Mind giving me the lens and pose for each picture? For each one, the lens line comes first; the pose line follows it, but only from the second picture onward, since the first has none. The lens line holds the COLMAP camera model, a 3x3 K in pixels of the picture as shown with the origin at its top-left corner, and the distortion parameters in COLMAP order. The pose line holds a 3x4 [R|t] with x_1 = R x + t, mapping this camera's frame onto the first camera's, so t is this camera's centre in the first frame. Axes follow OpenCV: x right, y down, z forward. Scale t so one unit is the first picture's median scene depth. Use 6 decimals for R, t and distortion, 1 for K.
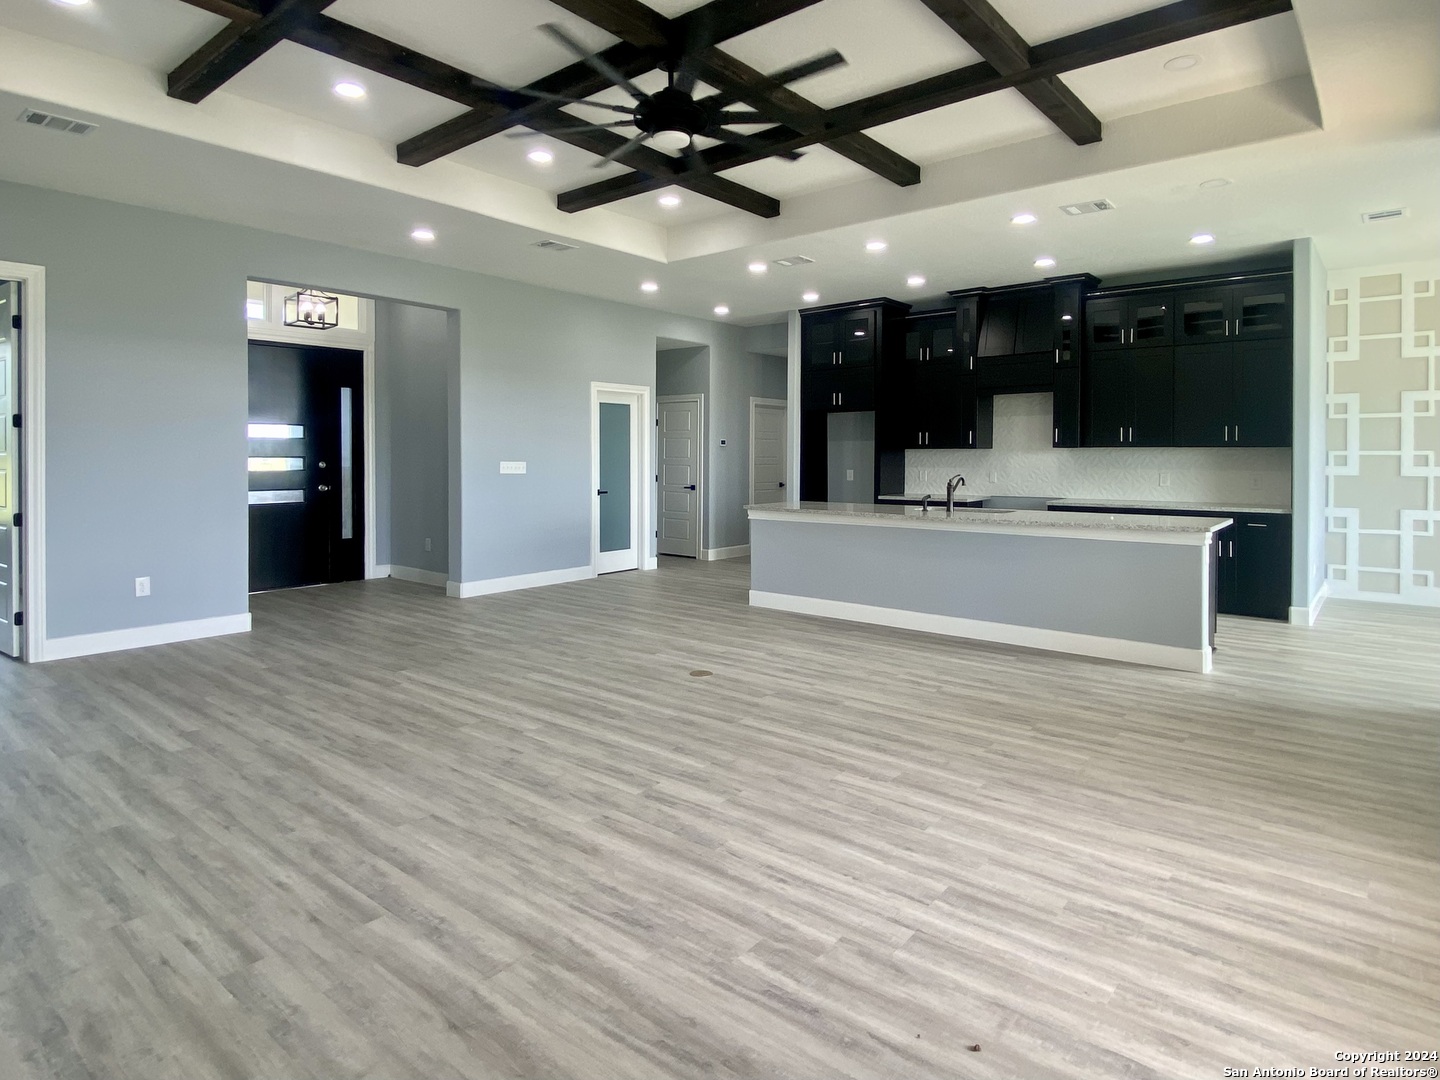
lens RADIAL K [[827.8, 0, 696.6], [0, 827.8, 454.1], [0, 0, 1]] dist [0.047051, -0.020320]
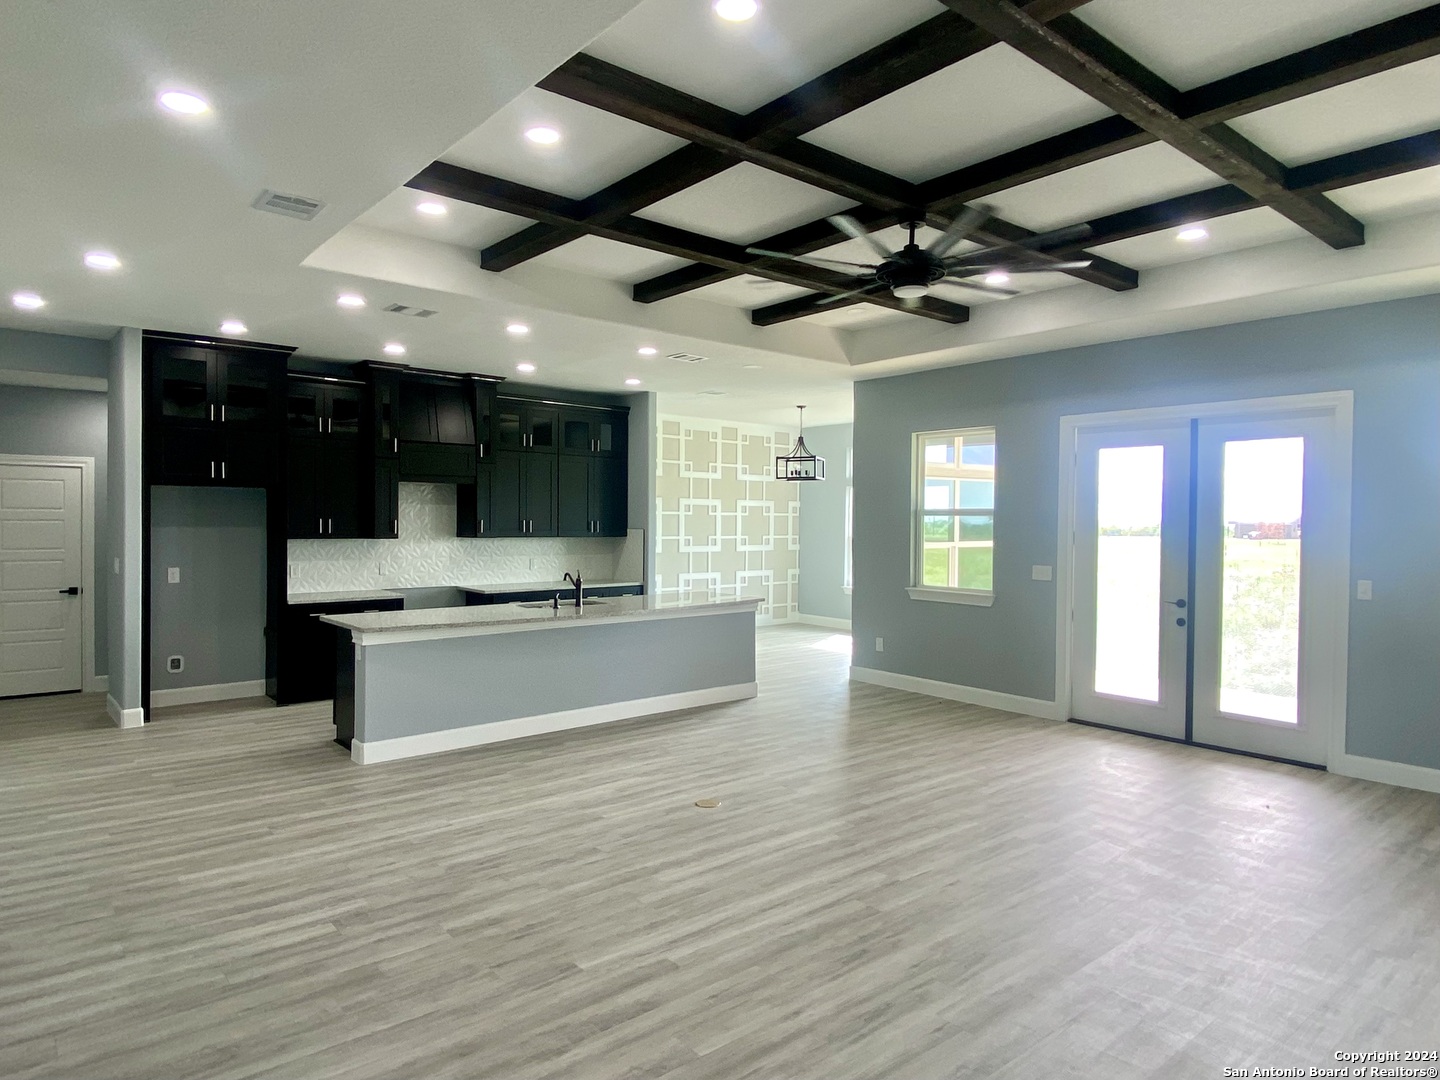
lens RADIAL K [[904.6, 0, 720.0], [0, 904.6, 540.0], [0, 0, 1]] dist [-0.002941, -0.000543]
pose [[0.177552, -0.027655, 0.983723, -0.744513], [-0.002131, 0.999592, 0.028486, -0.042714], [-0.984109, -0.007154, 0.177421, 0.625427]]
